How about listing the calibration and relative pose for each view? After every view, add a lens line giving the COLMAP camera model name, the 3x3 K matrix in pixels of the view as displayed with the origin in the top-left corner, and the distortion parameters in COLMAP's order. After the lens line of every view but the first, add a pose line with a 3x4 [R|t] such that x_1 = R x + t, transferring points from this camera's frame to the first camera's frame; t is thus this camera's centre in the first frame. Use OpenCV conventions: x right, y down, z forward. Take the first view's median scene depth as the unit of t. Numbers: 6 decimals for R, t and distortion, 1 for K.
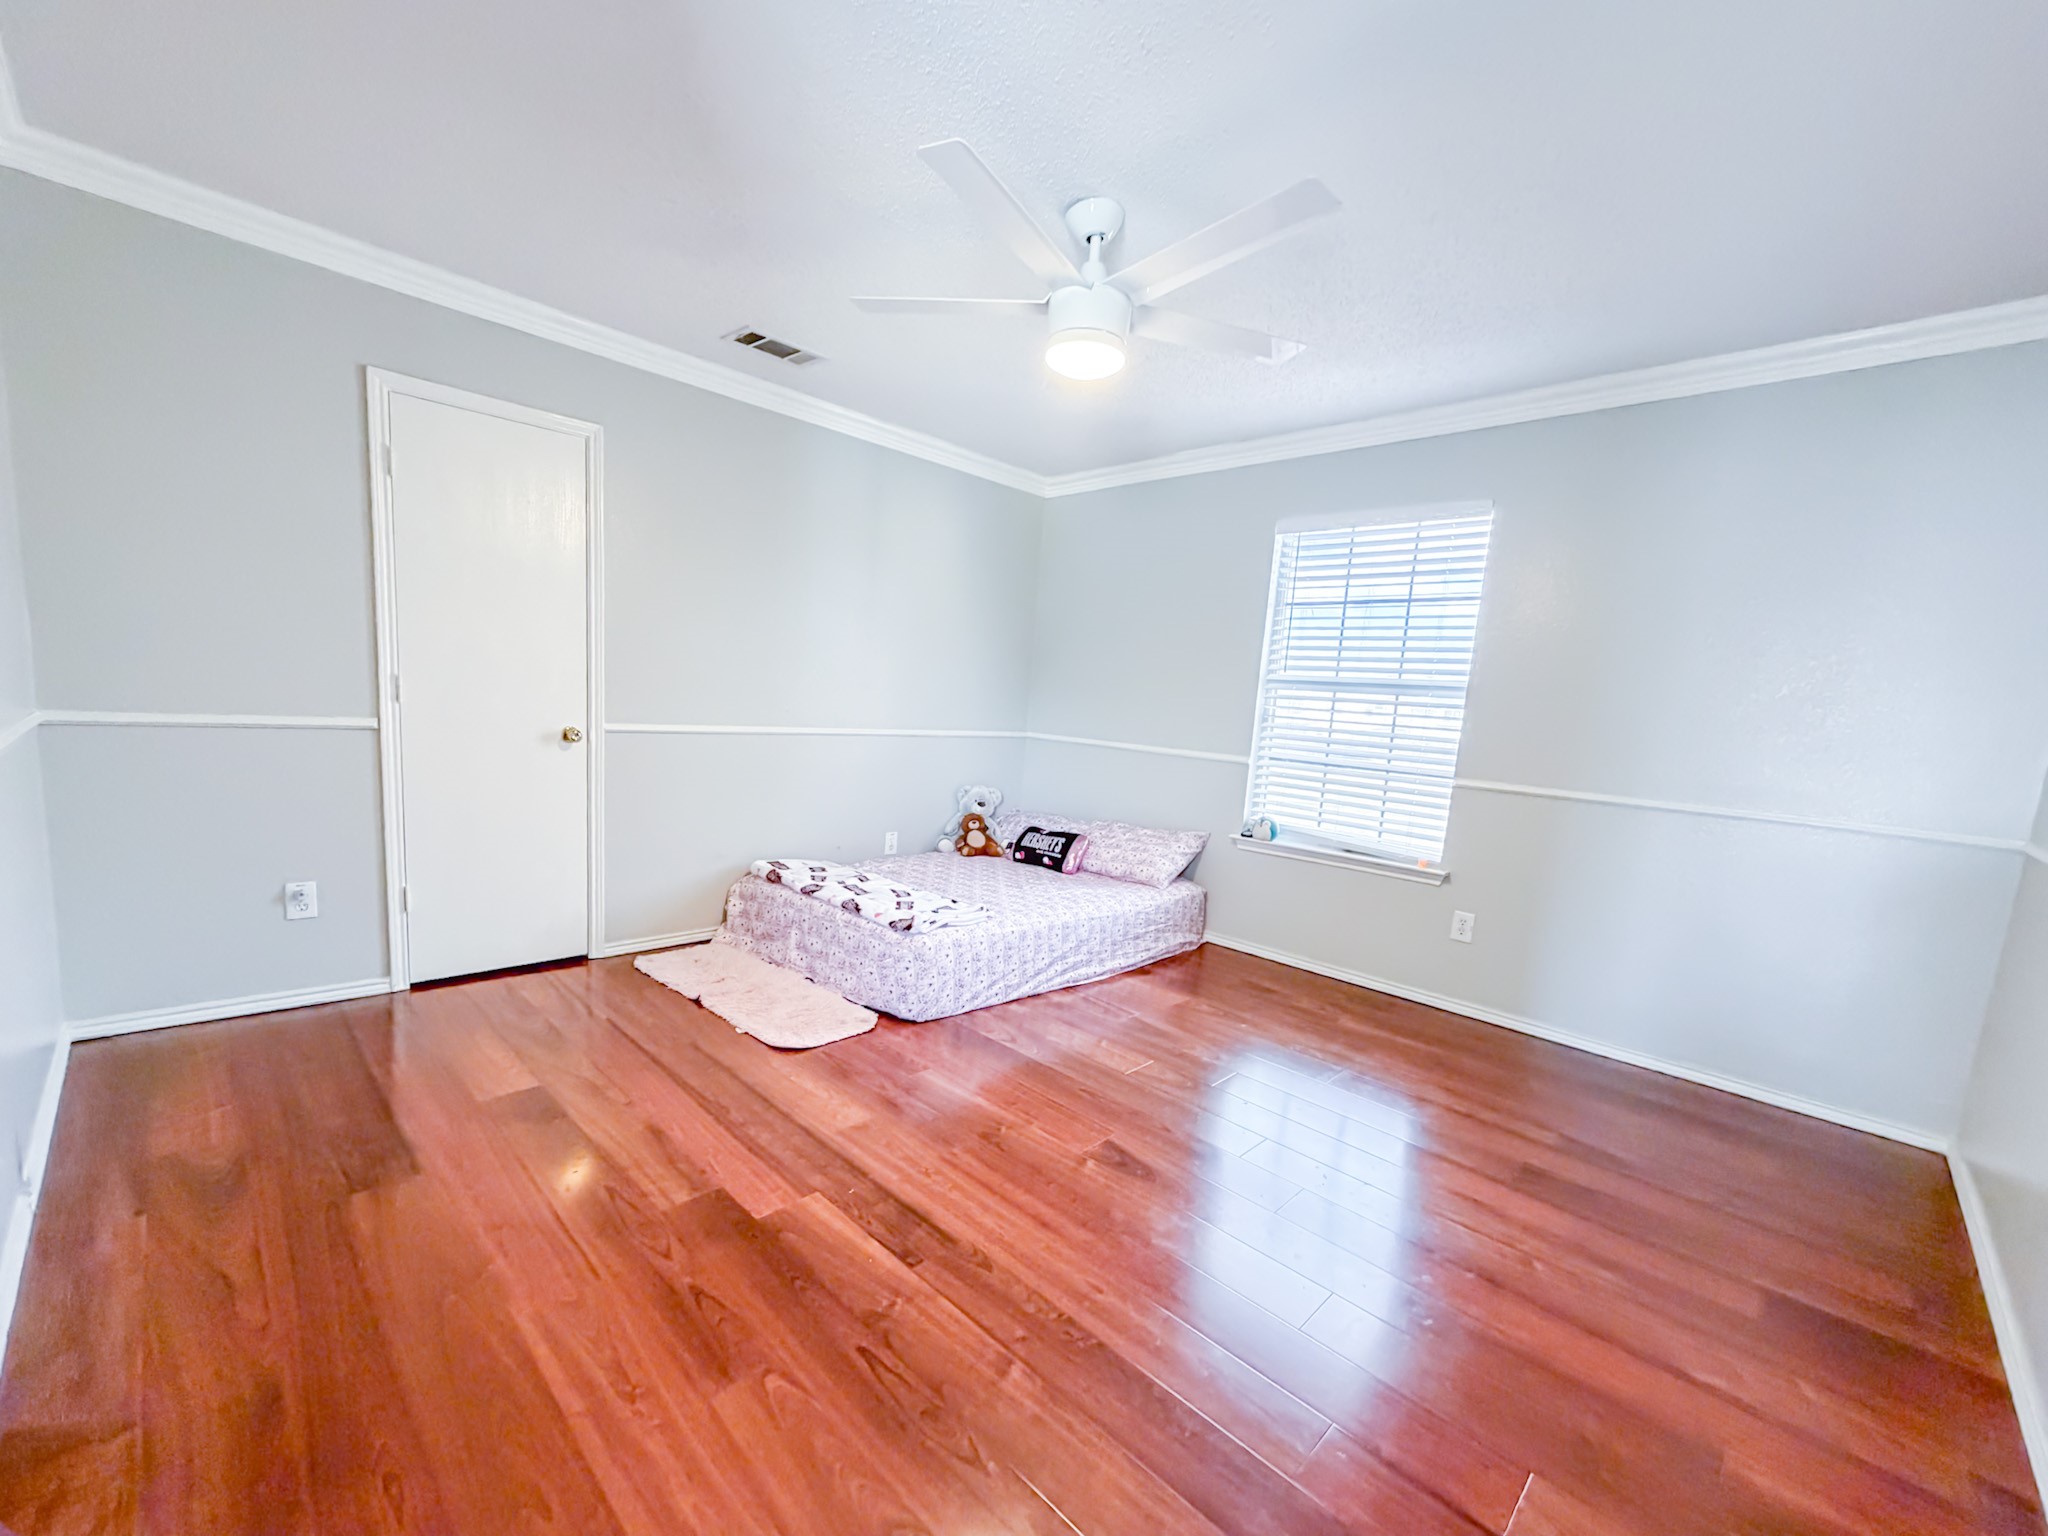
lens RADIAL K [[832.9, 0, 987.2], [0, 832.9, 807.2], [0, 0, 1]] dist [-0.000346, 0.000033]
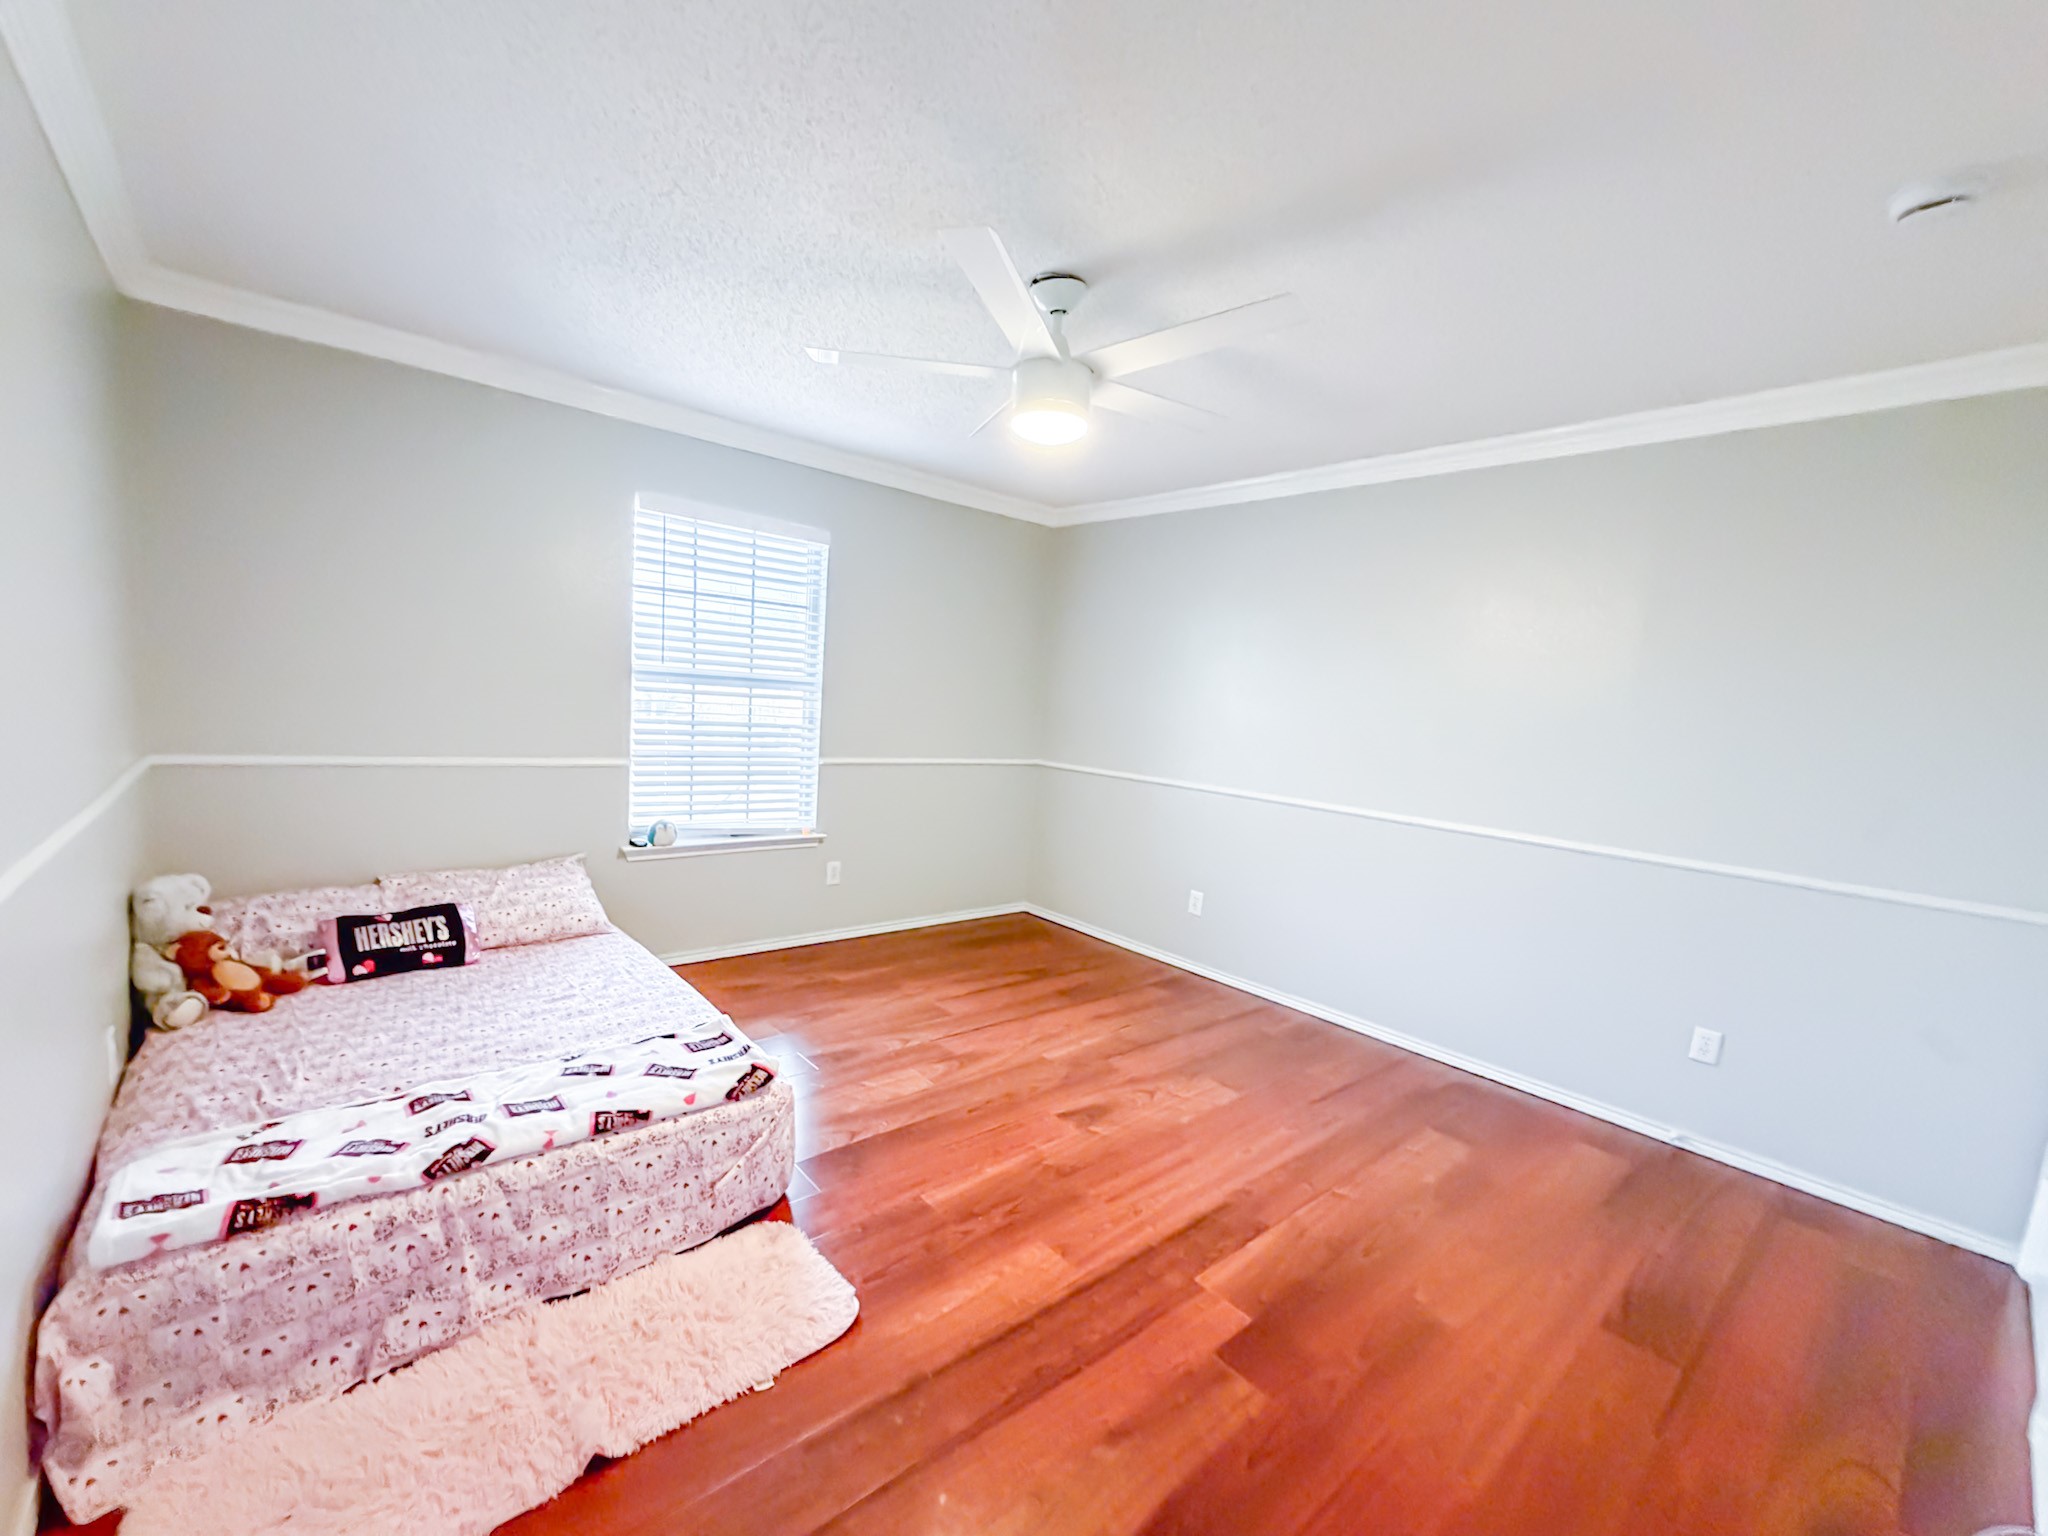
lens RADIAL K [[832.9, 0, 987.2], [0, 832.9, 807.2], [0, 0, 1]] dist [-0.000346, 0.000033]
pose [[0.087233, -0.192461, 0.977420, -0.651054], [0.073209, 0.979745, 0.186386, -0.180776], [-0.993494, 0.055297, 0.099556, 0.658284]]
